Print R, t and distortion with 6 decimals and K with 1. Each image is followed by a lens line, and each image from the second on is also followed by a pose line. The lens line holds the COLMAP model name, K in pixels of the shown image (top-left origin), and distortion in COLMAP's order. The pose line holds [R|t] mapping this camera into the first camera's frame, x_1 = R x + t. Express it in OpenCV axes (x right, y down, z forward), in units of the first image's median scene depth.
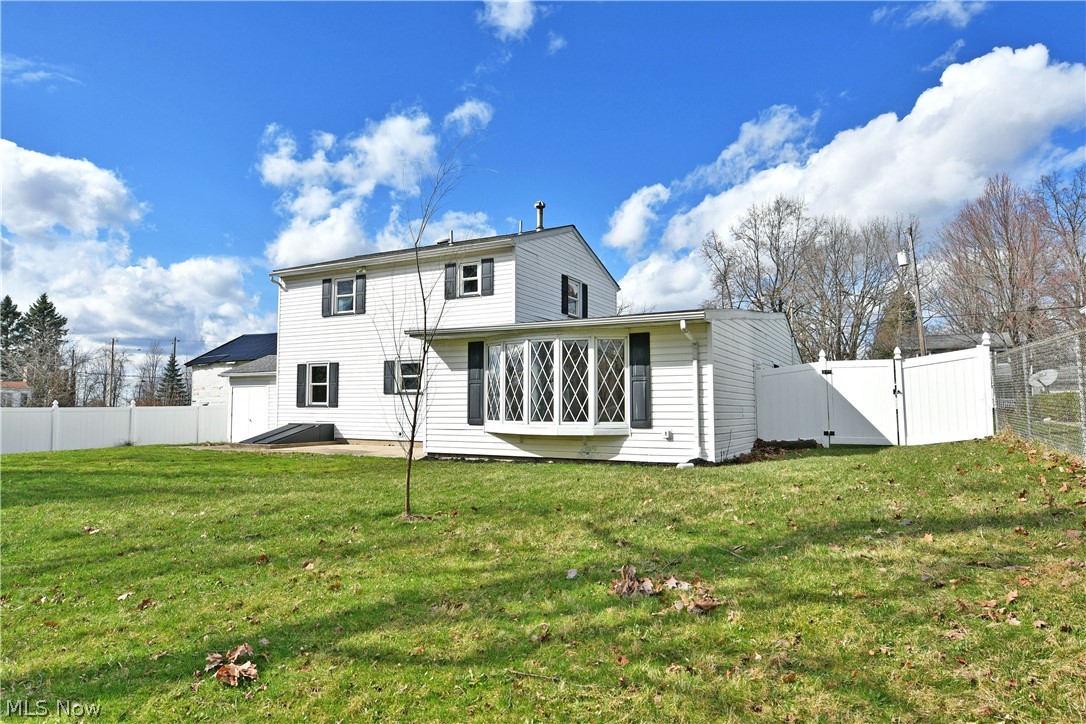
lens RADIAL K [[665.3, 0, 540.6], [0, 665.3, 362.2], [0, 0, 1]] dist [-0.013831, -0.002153]
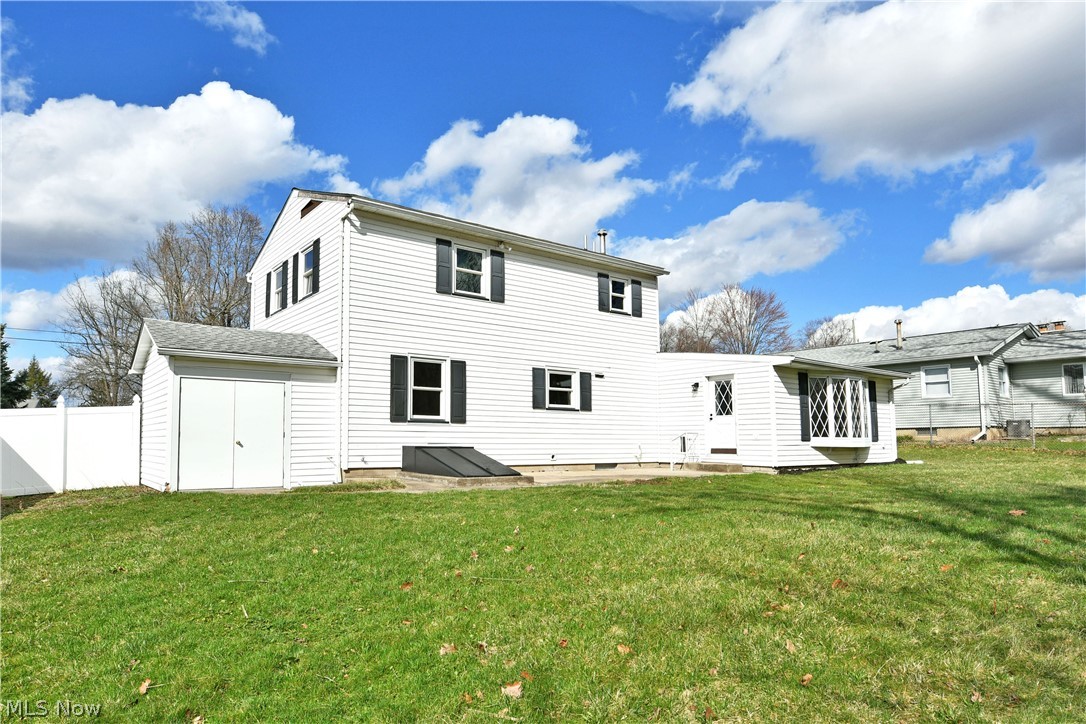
lens RADIAL K [[665.3, 0, 540.6], [0, 665.3, 364.8], [0, 0, 1]] dist [-0.013831, -0.002153]
pose [[0.386462, 0.095863, 0.917310, -0.979545], [-0.068794, 0.994809, -0.074980, 0.055208], [-0.919736, -0.034129, 0.391051, 0.674870]]
